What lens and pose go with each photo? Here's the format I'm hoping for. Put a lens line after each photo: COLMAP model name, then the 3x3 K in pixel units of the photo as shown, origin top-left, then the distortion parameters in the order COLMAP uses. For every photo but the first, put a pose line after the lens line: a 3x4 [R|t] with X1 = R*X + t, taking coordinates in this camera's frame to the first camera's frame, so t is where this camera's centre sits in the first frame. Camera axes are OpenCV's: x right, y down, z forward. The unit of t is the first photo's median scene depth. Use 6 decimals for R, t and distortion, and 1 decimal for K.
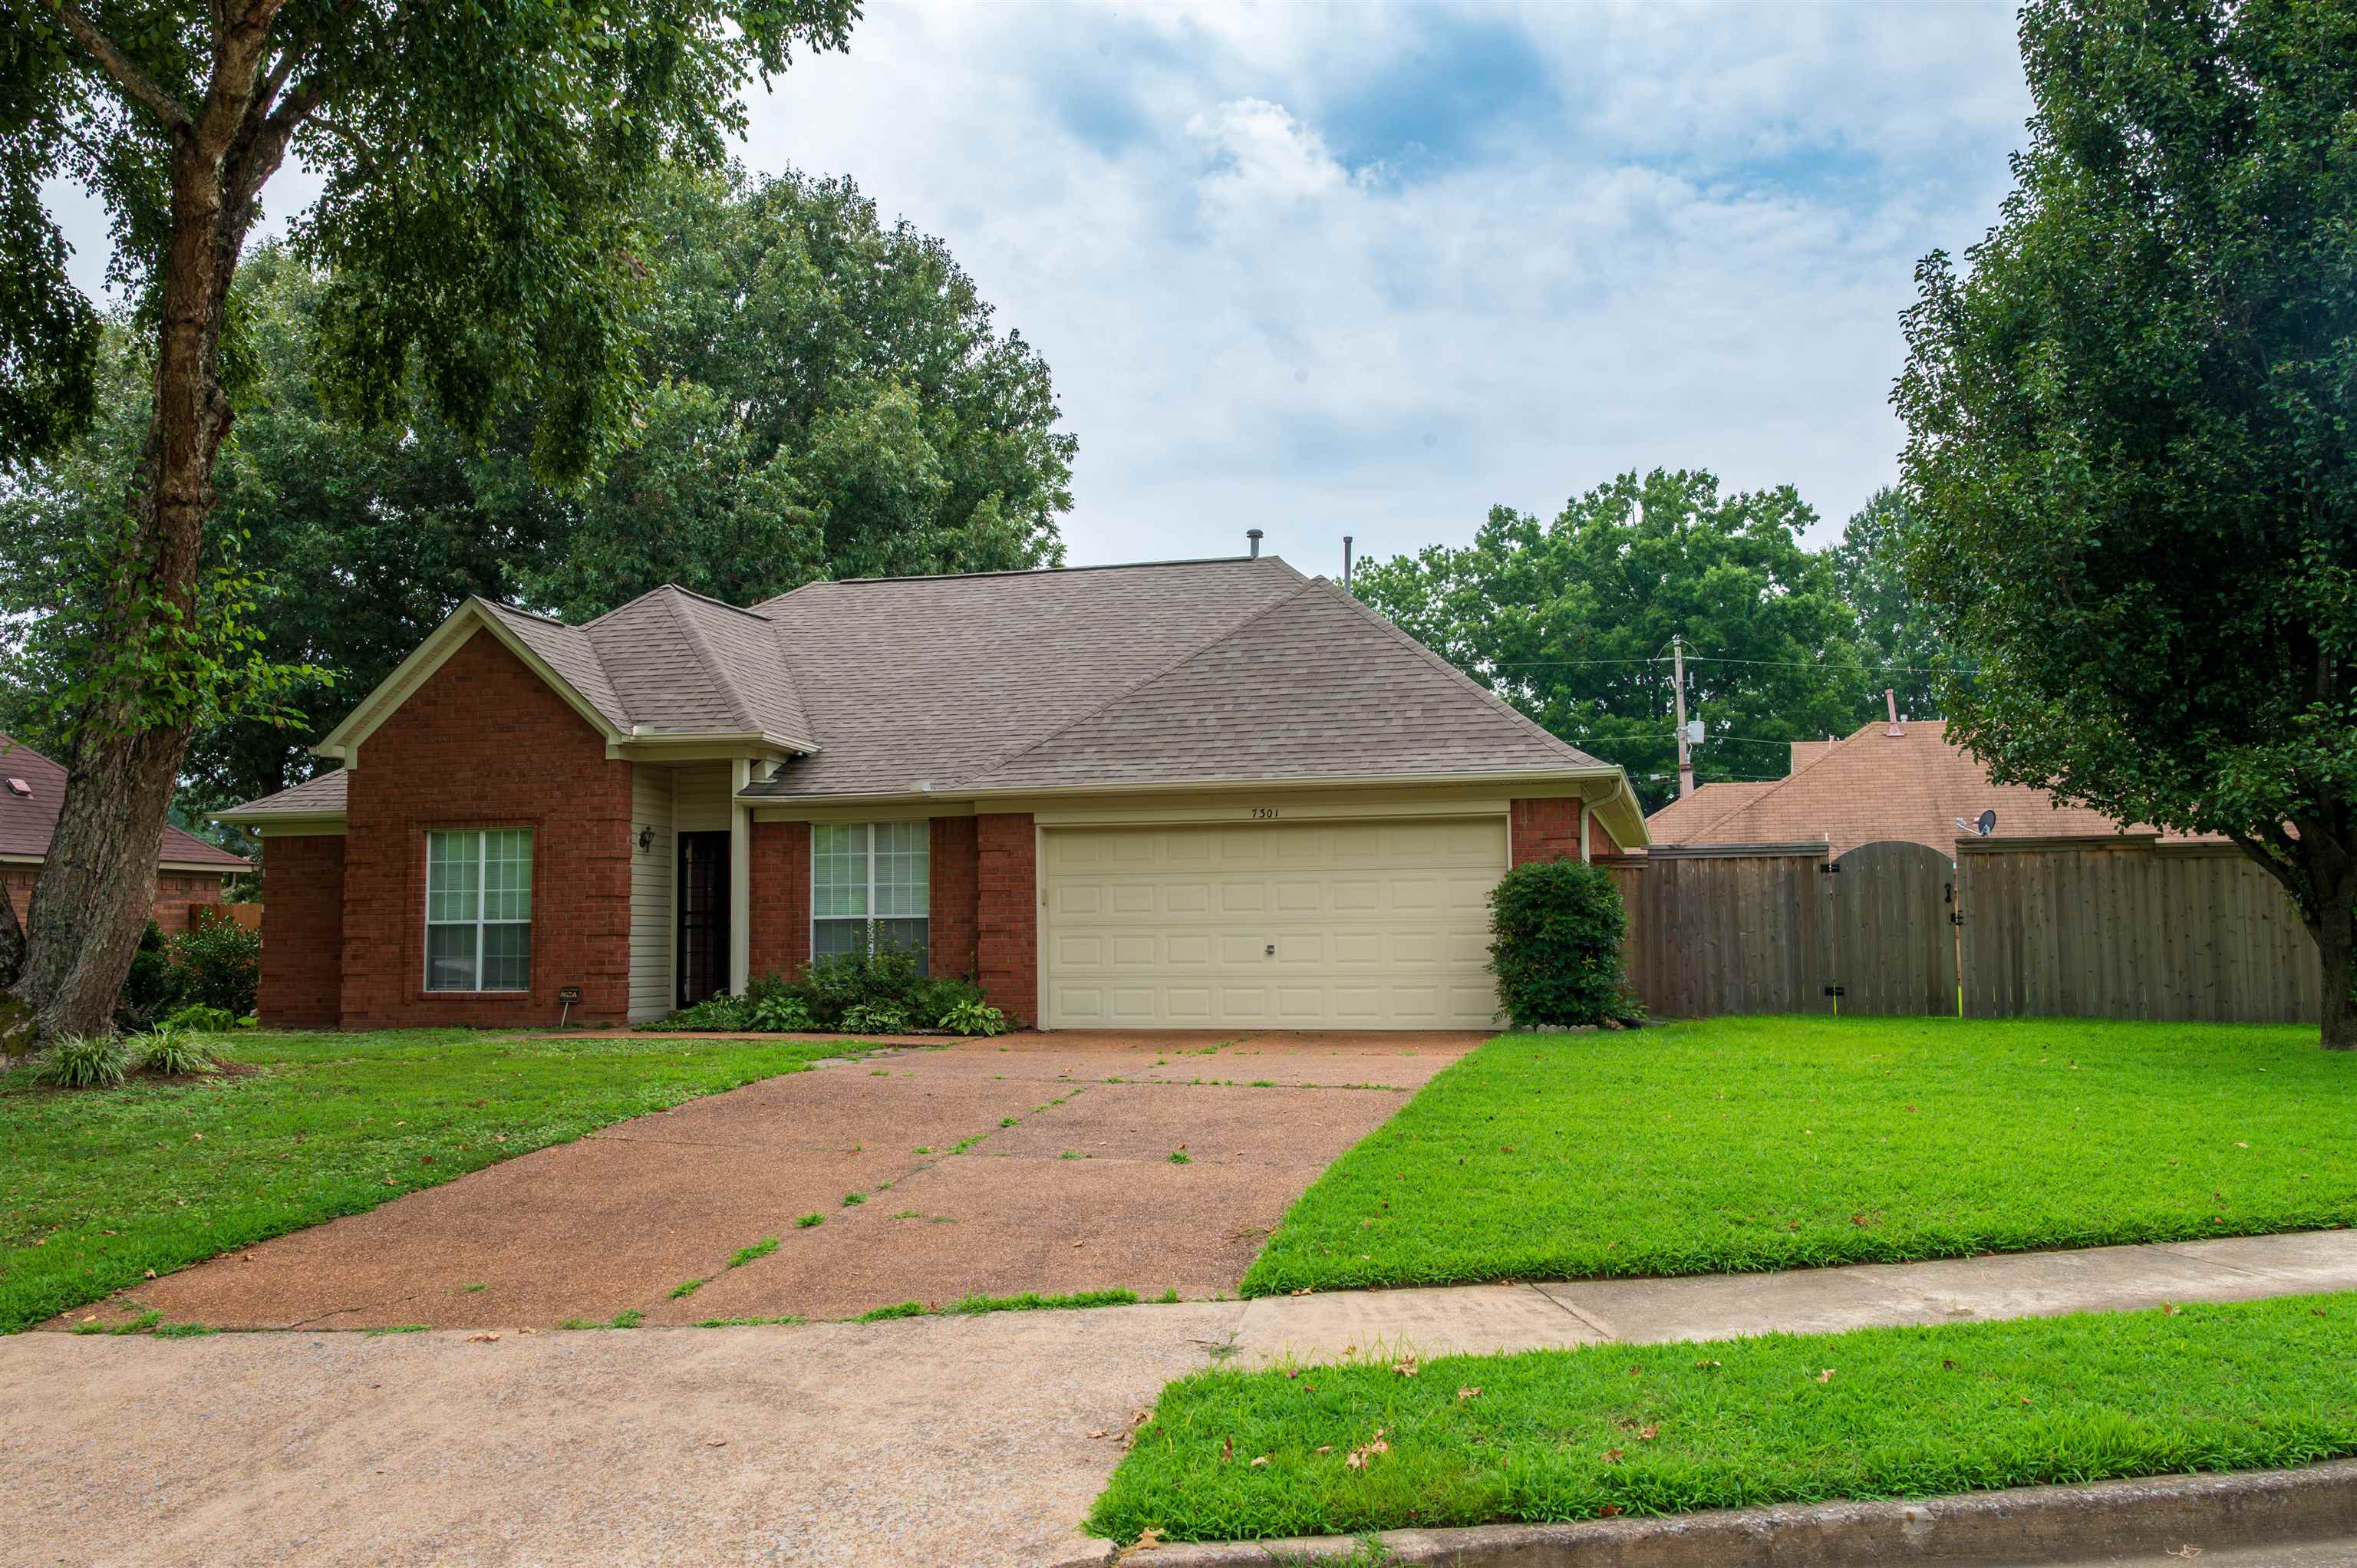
lens RADIAL K [[1846.7, 0, 1187.9], [0, 1846.7, 875.1], [0, 0, 1]] dist [-0.025323, 0.007964]
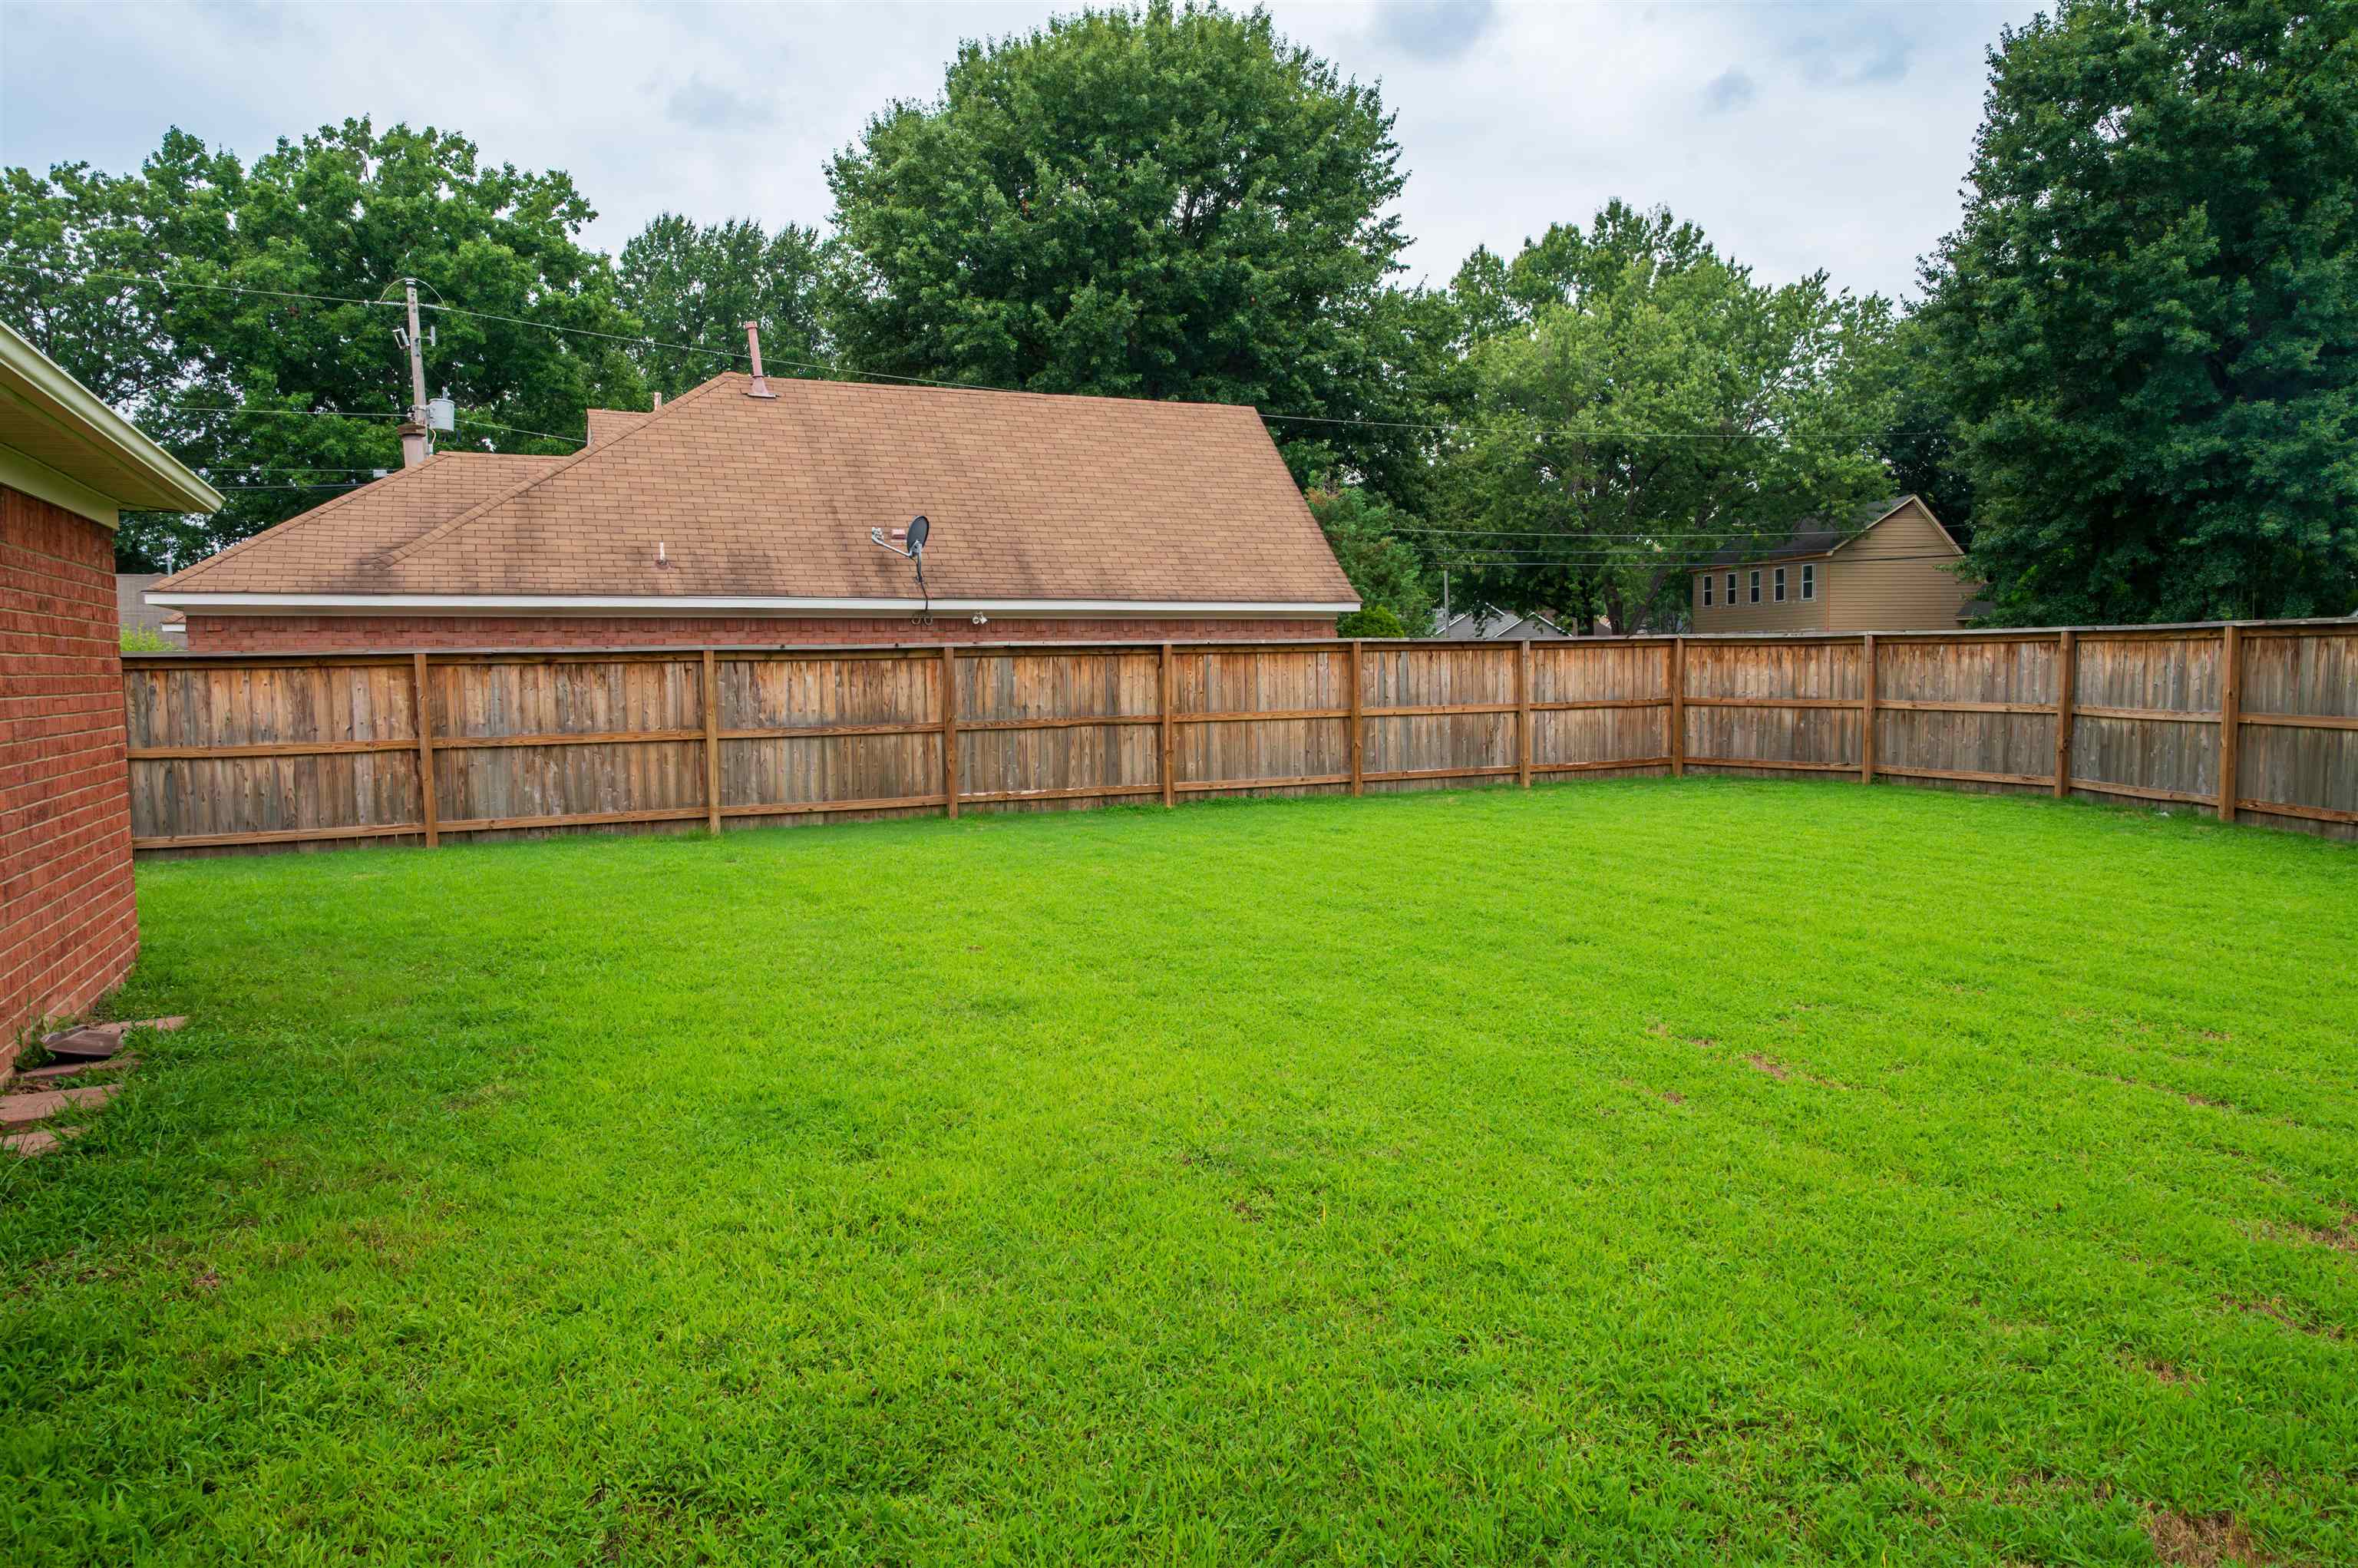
lens RADIAL K [[1581.5, 0, 1170.9], [0, 1581.5, 783.5], [0, 0, 1]] dist [-0.009600, 0.004008]
pose [[0.774803, -0.045074, 0.630594, 0.294197], [-0.018832, 0.995367, 0.094286, 0.004118], [-0.631922, -0.084929, 0.770364, 0.973066]]
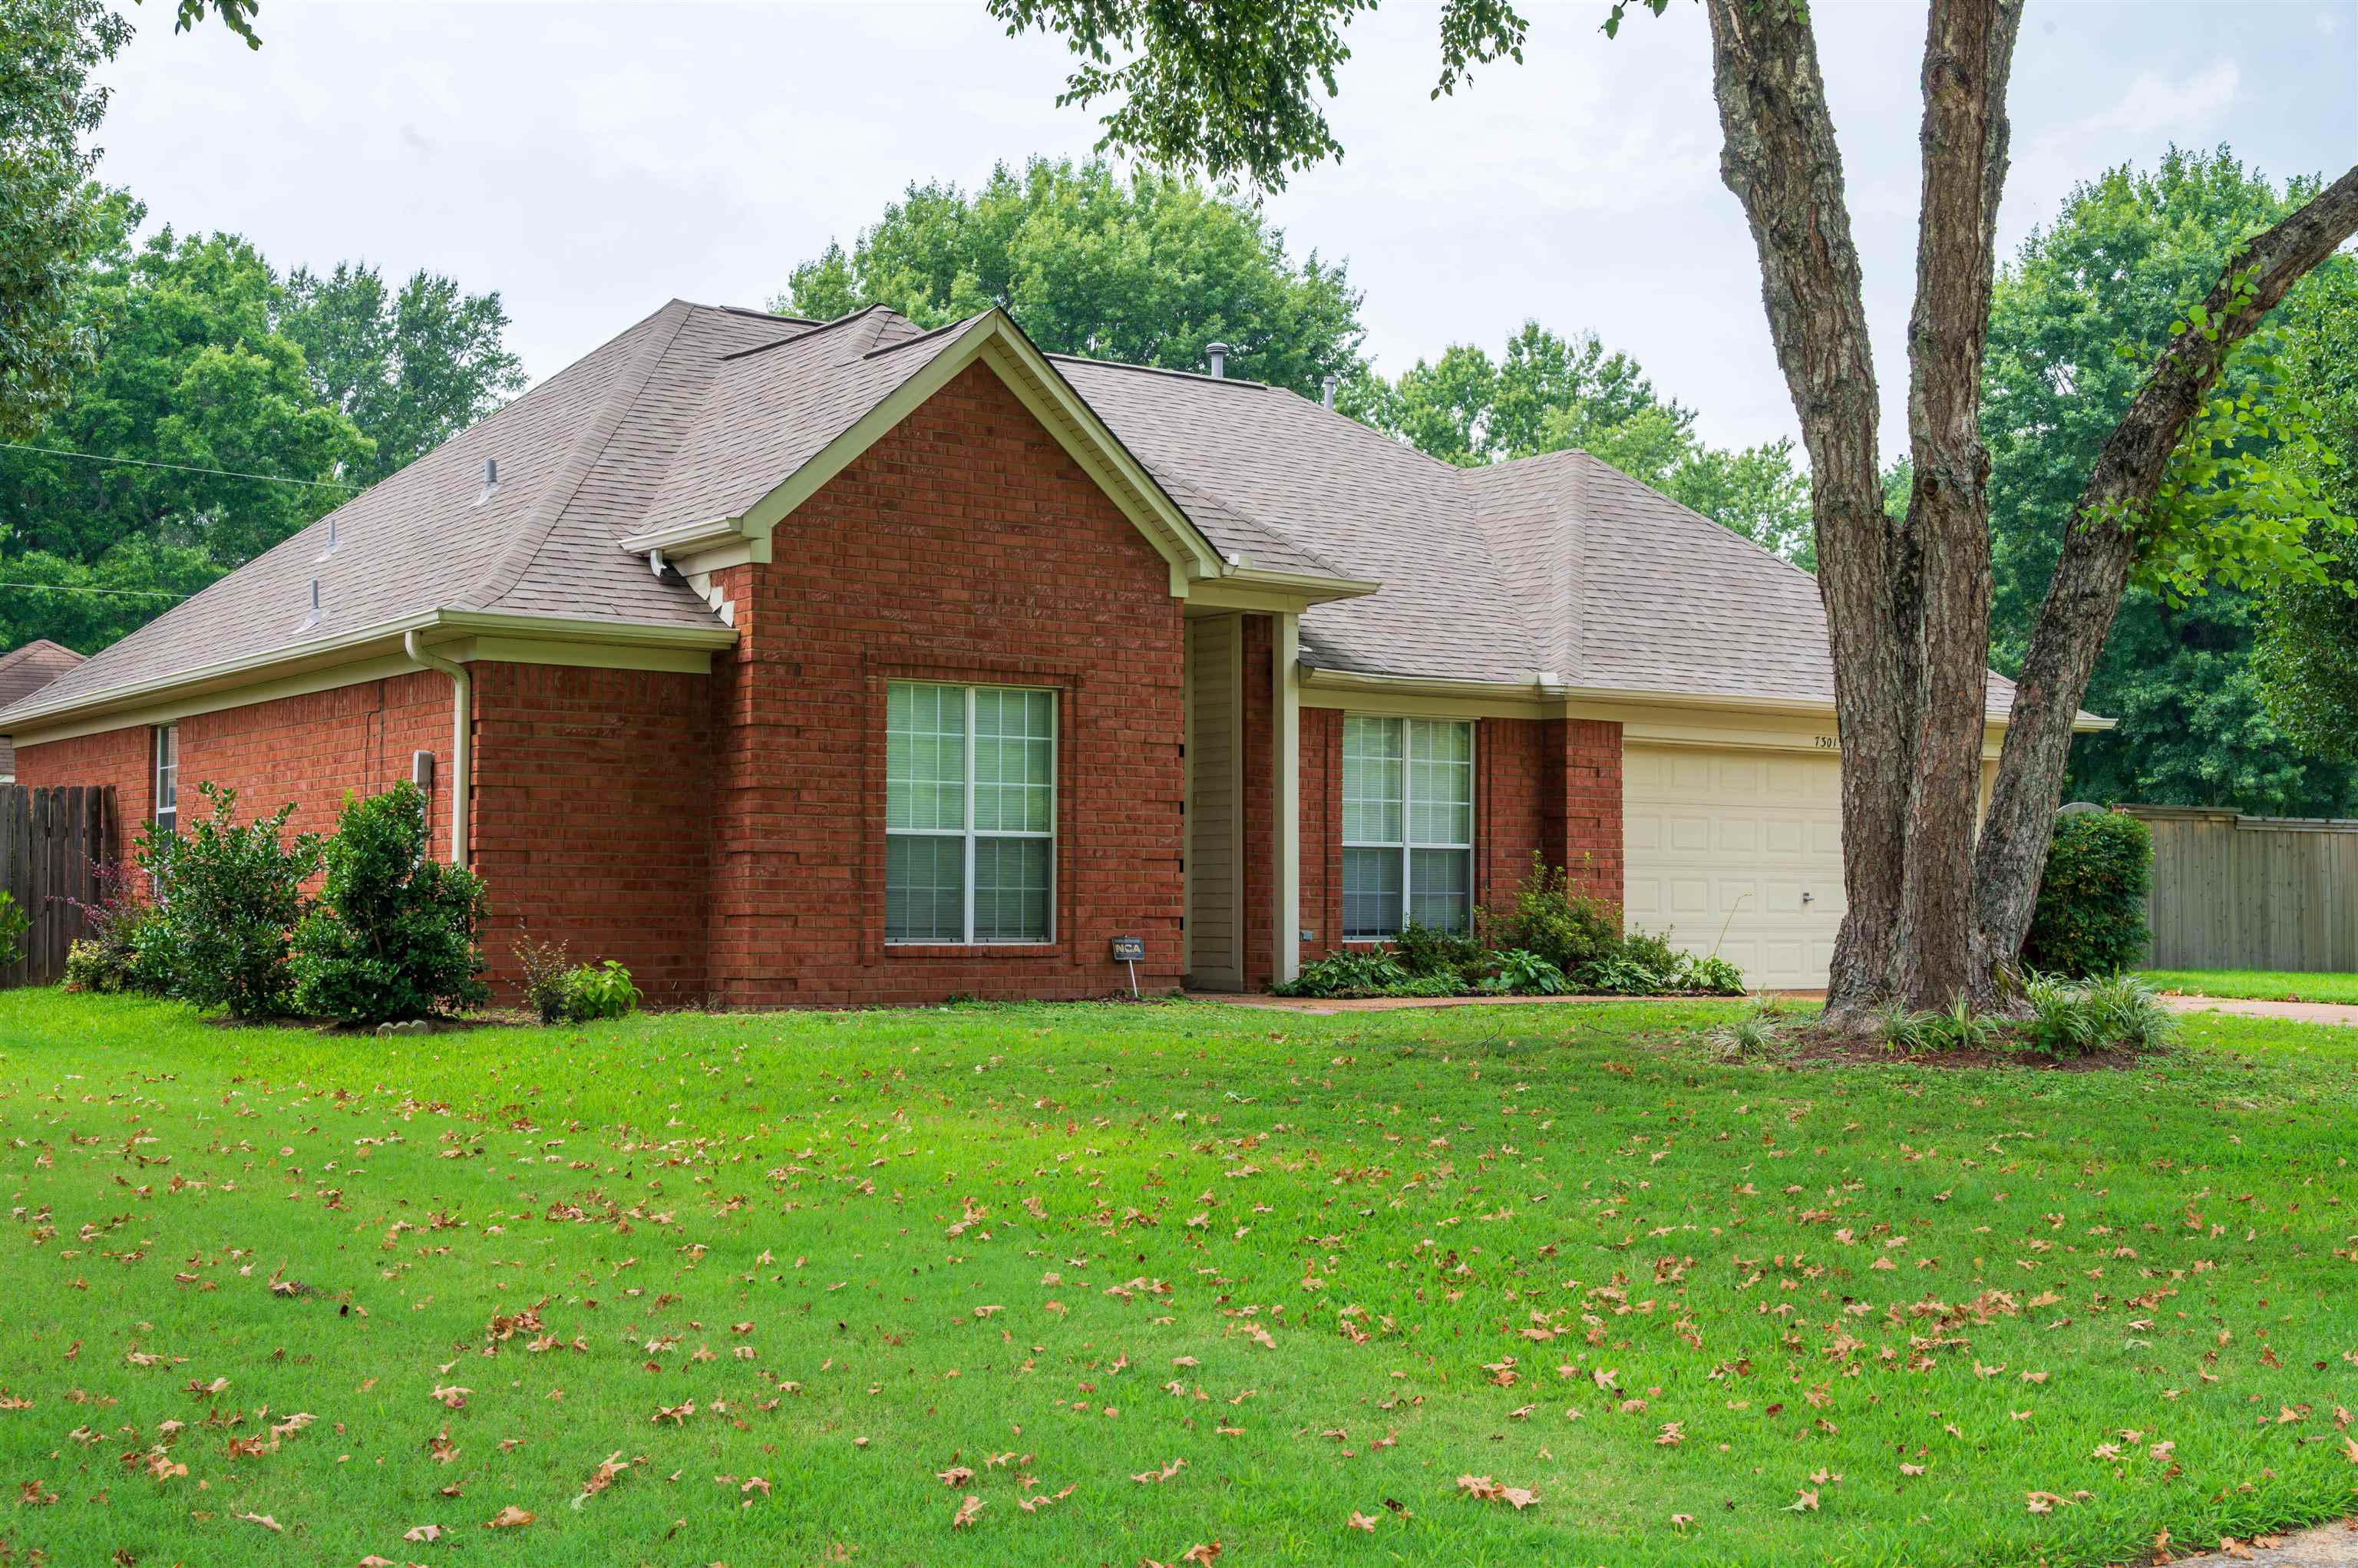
lens RADIAL K [[2848.8, 0, 1134.2], [0, 2848.8, 782.3], [0, 0, 1]] dist [0.028303, -0.009819]
pose [[0.649714, 0.048969, 0.758599, -1.076485], [-0.037722, 0.998770, -0.032165, 0.037319], [-0.759242, -0.007718, 0.650763, 0.328251]]
